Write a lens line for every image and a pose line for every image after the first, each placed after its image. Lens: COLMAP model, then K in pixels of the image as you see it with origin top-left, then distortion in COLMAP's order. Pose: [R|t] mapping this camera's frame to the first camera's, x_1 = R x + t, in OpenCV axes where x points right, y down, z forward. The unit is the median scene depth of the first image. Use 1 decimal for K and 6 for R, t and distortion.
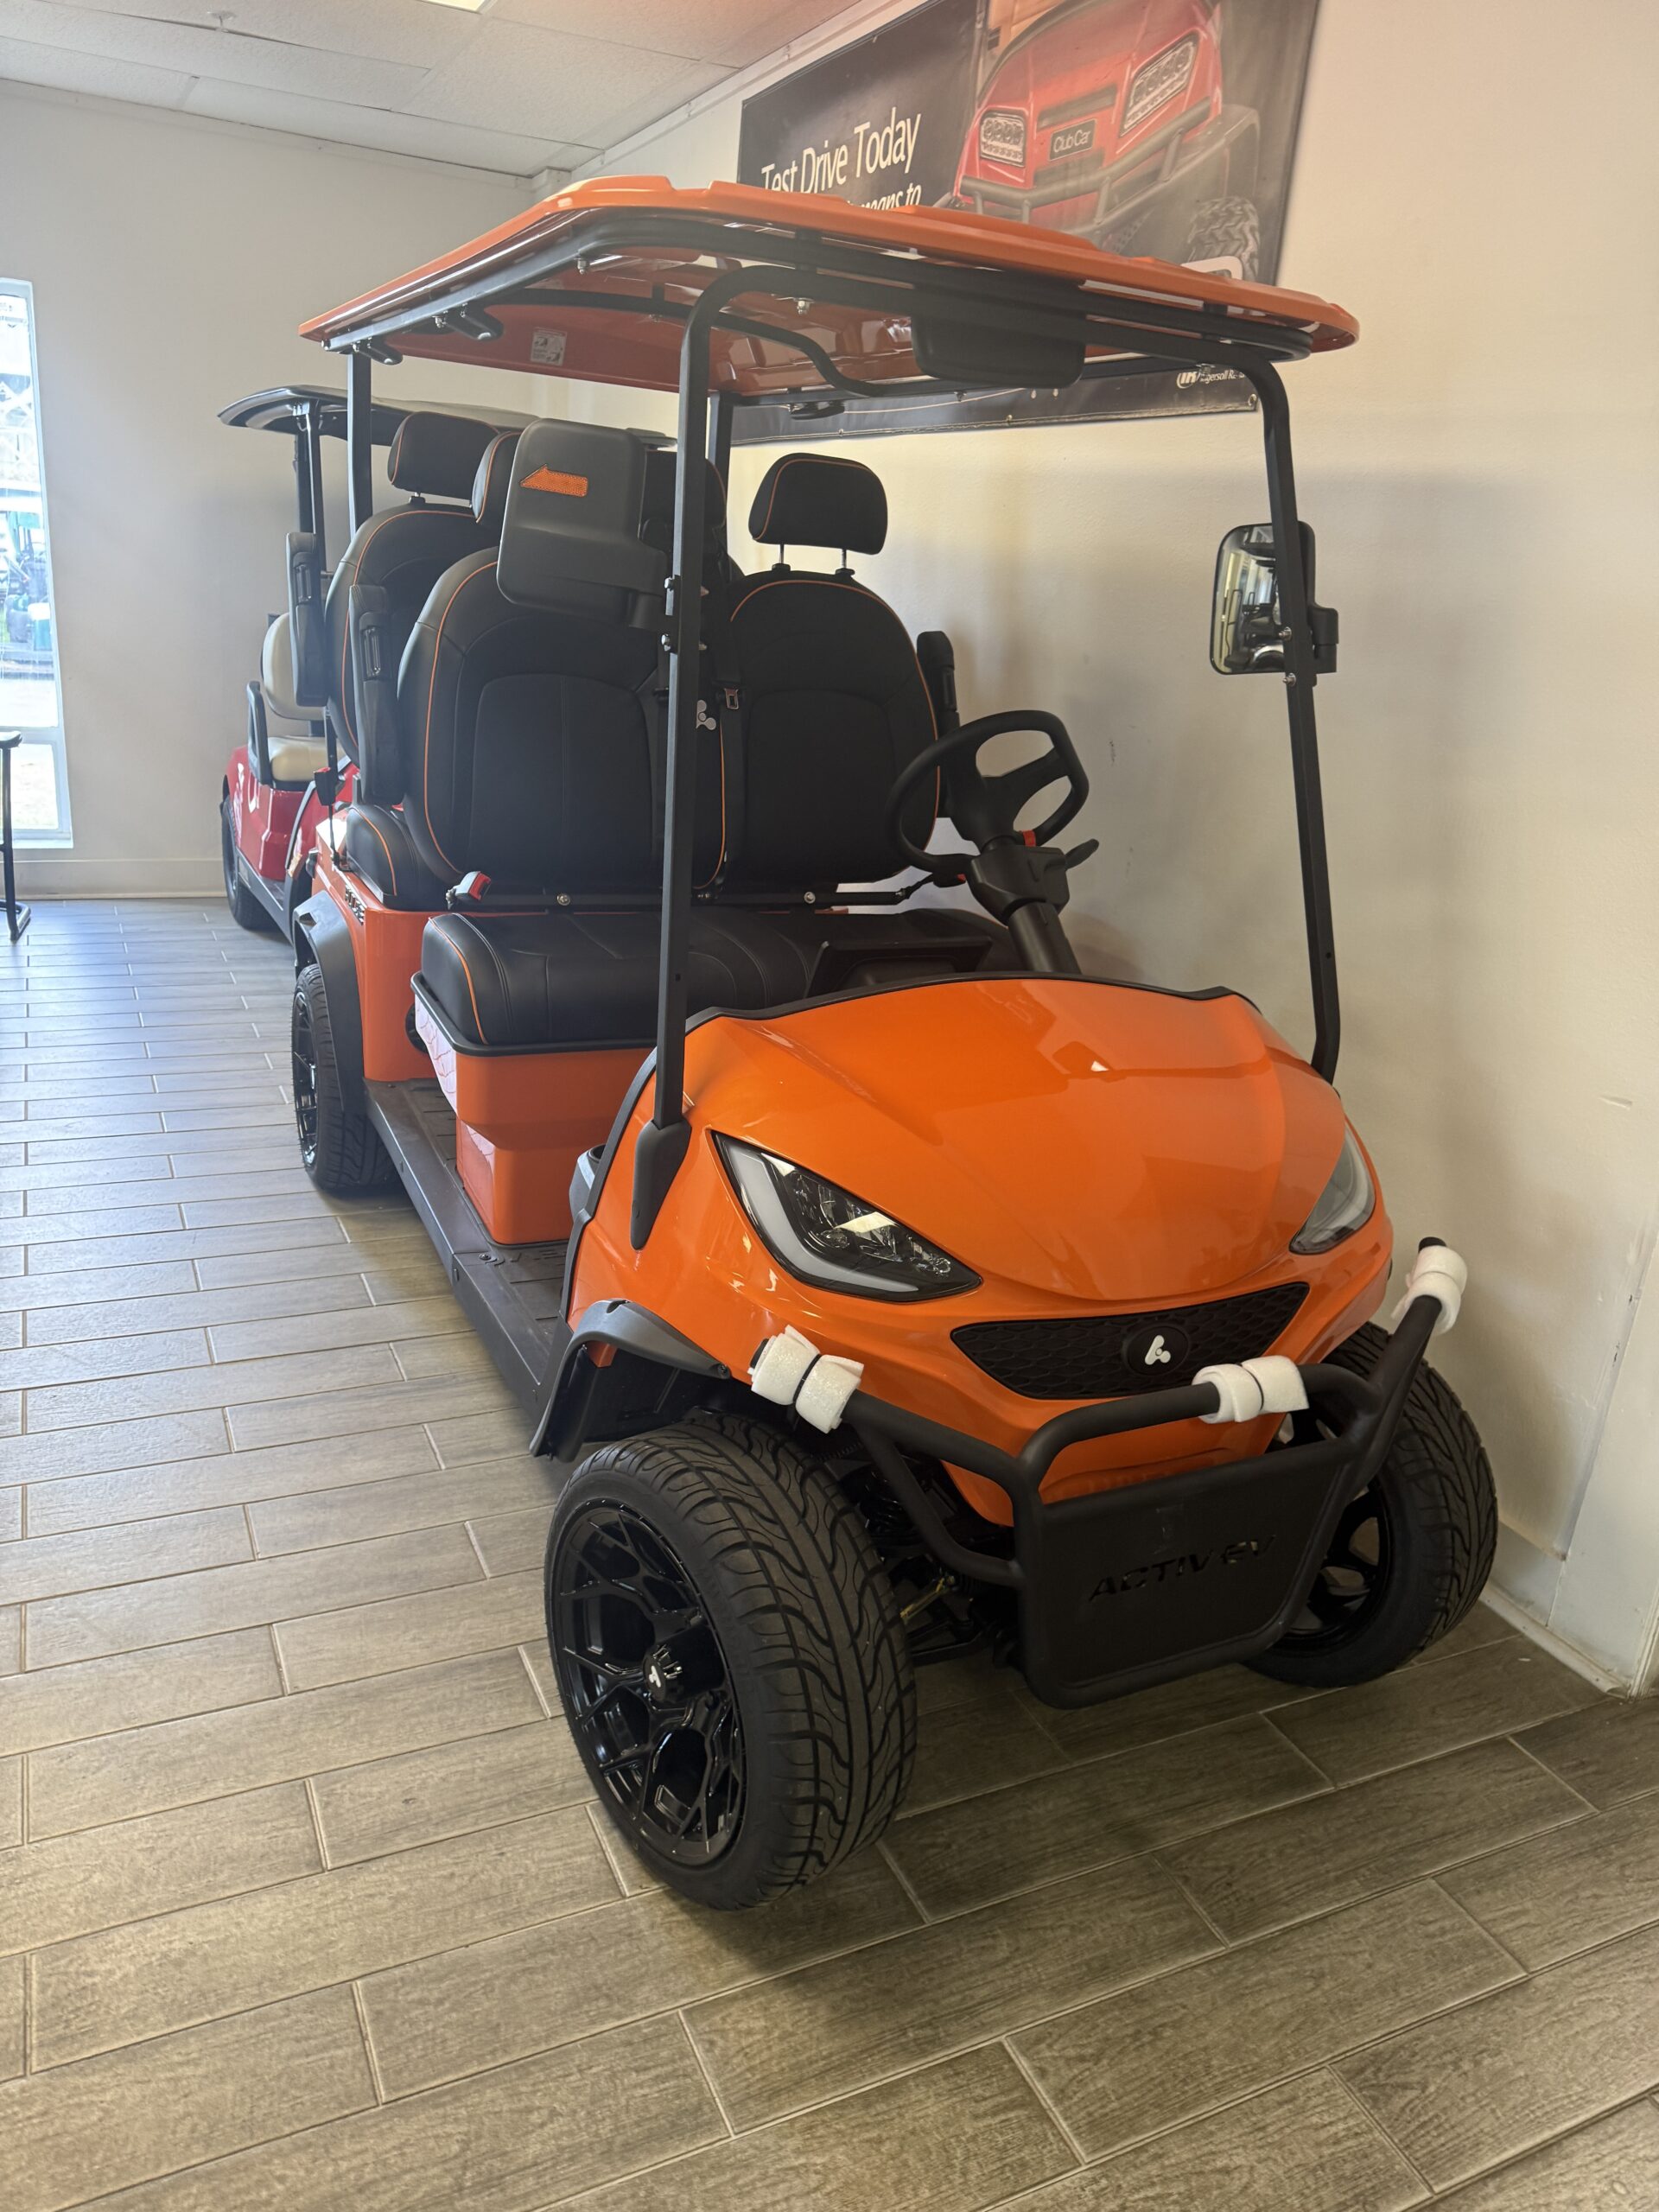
lens RADIAL K [[1564.4, 0, 827.1], [0, 1564.4, 1123.1], [0, 0, 1]] dist [-0.005031, 0.001749]
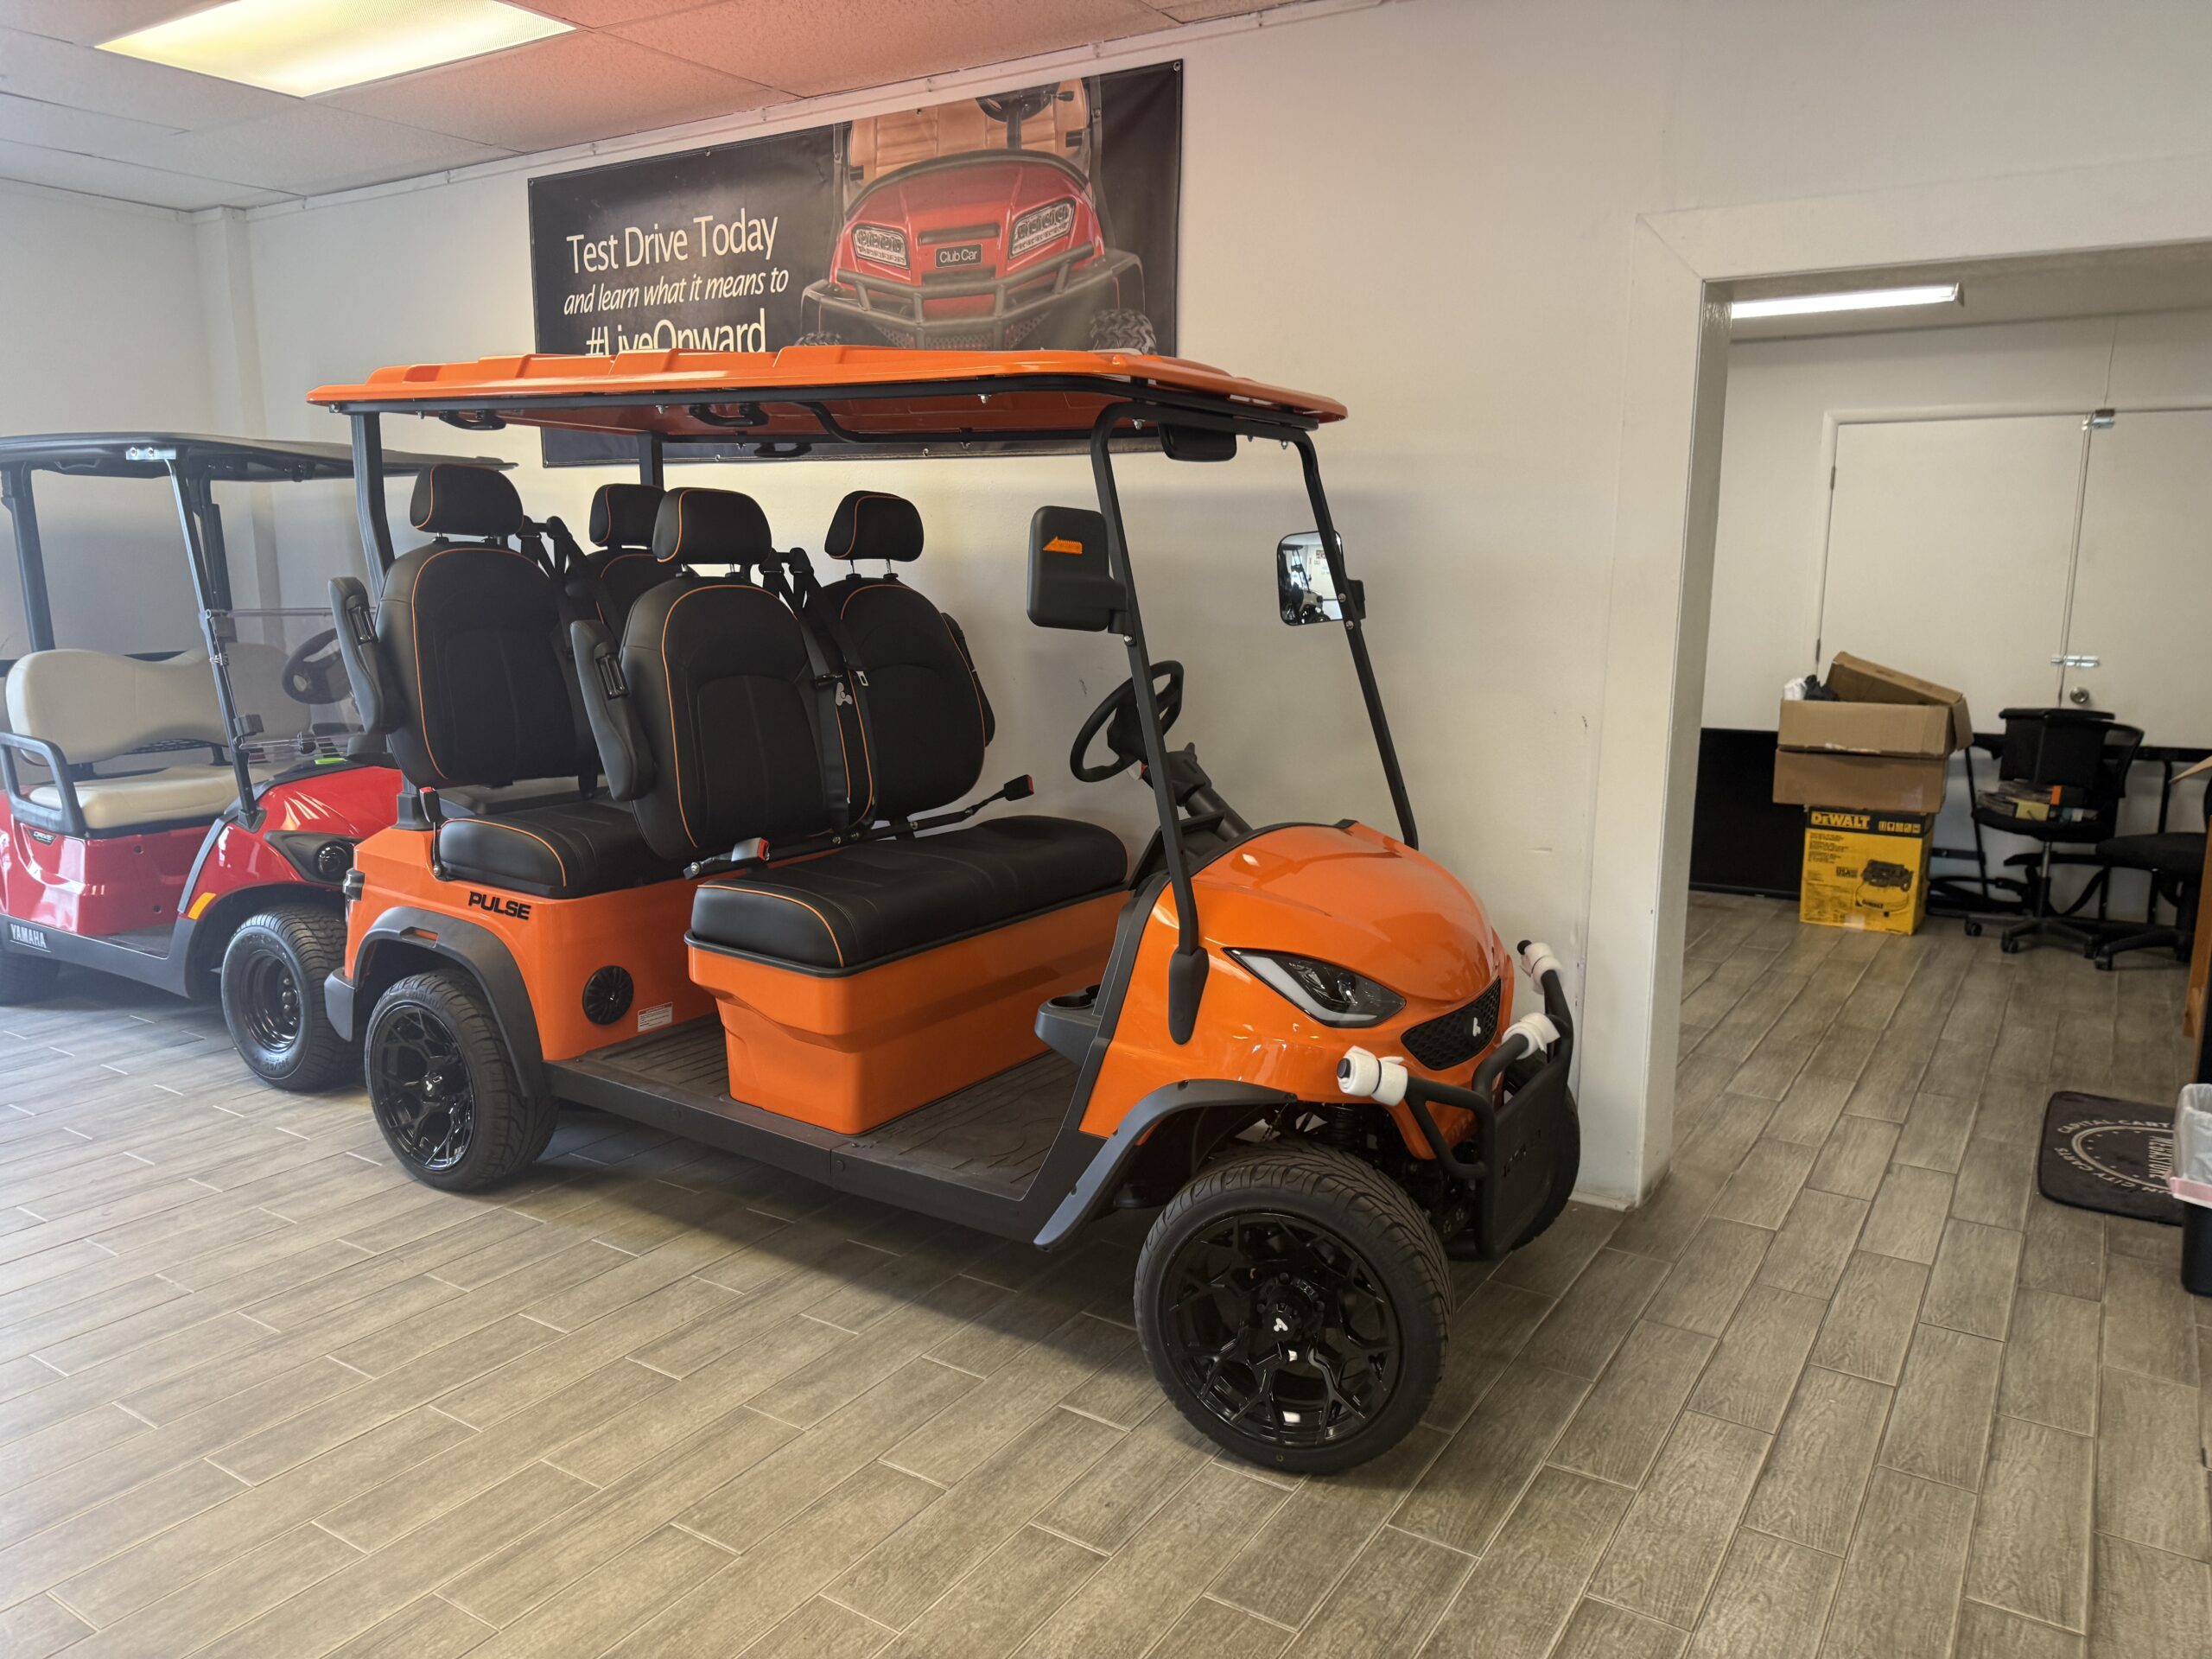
lens RADIAL K [[1544.9, 0, 1120.5], [0, 1544.9, 848.1], [0, 0, 1]] dist [0.042302, -0.080190]
pose [[0.844727, -0.168074, 0.508121, -0.556068], [0.233101, 0.970168, -0.066612, -0.009224], [-0.481767, 0.174712, 0.858706, -0.150632]]
